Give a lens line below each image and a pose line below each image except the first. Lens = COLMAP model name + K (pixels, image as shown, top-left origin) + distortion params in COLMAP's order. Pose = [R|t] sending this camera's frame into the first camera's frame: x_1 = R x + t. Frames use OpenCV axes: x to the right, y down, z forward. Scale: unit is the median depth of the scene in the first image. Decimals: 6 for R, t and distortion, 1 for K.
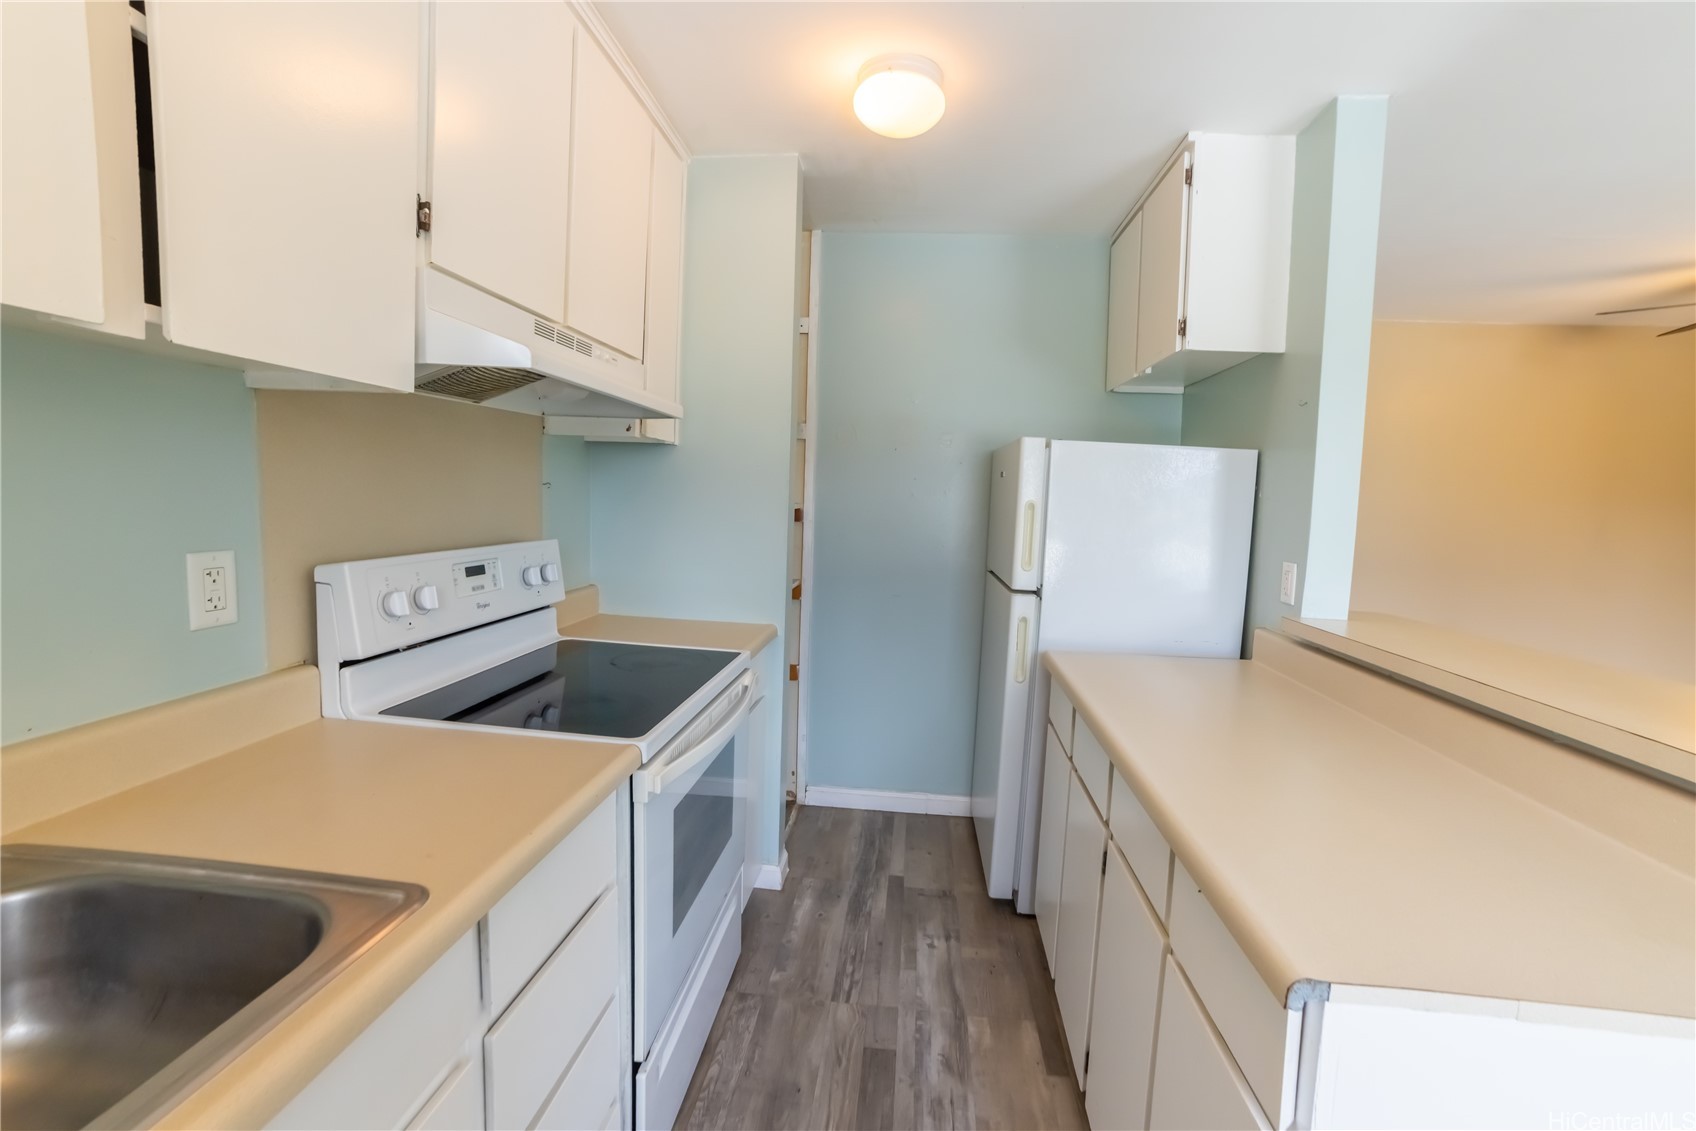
lens RADIAL K [[706.2, 0, 853.2], [0, 706.2, 549.5], [0, 0, 1]] dist [-0.030220, 0.005025]
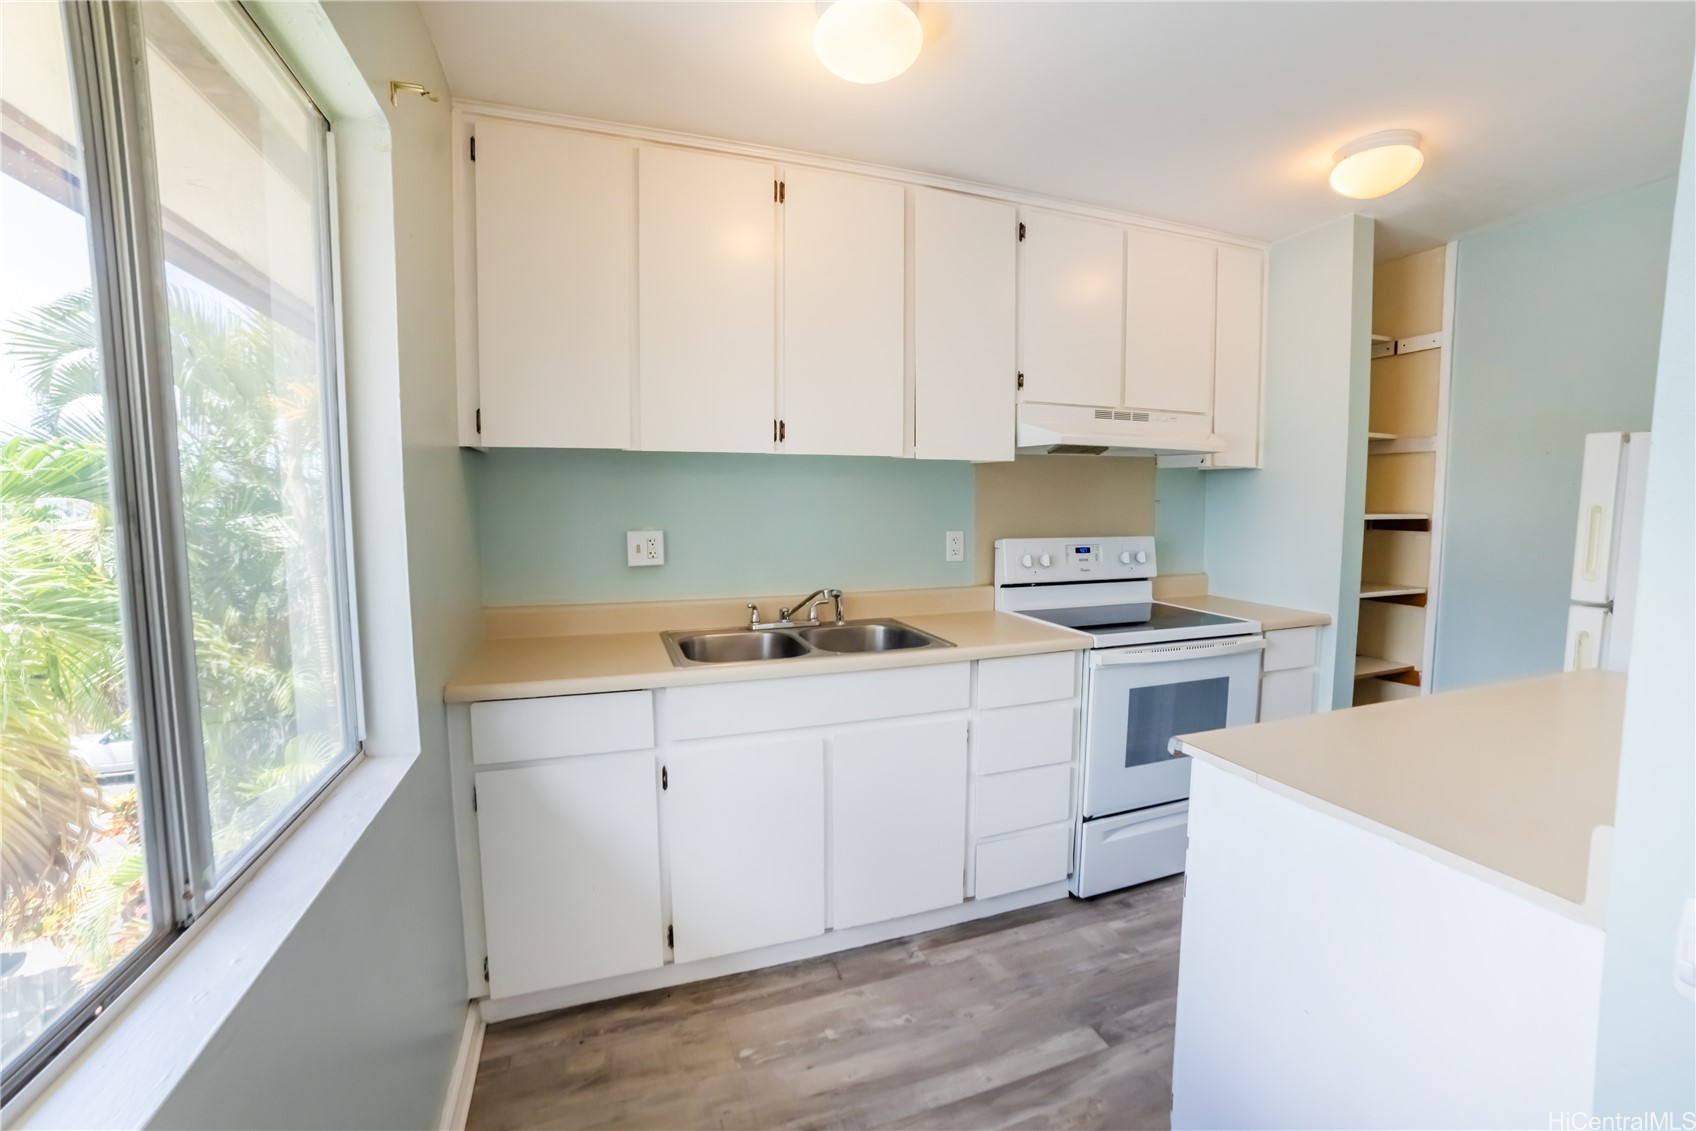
lens RADIAL K [[706.2, 0, 851.5], [0, 706.2, 553.0], [0, 0, 1]] dist [-0.030220, 0.005025]
pose [[0.425029, 0.034317, -0.904529, 0.843046], [-0.055708, 0.998379, 0.011701, 0.049822], [0.903464, 0.045416, 0.426251, -0.297011]]
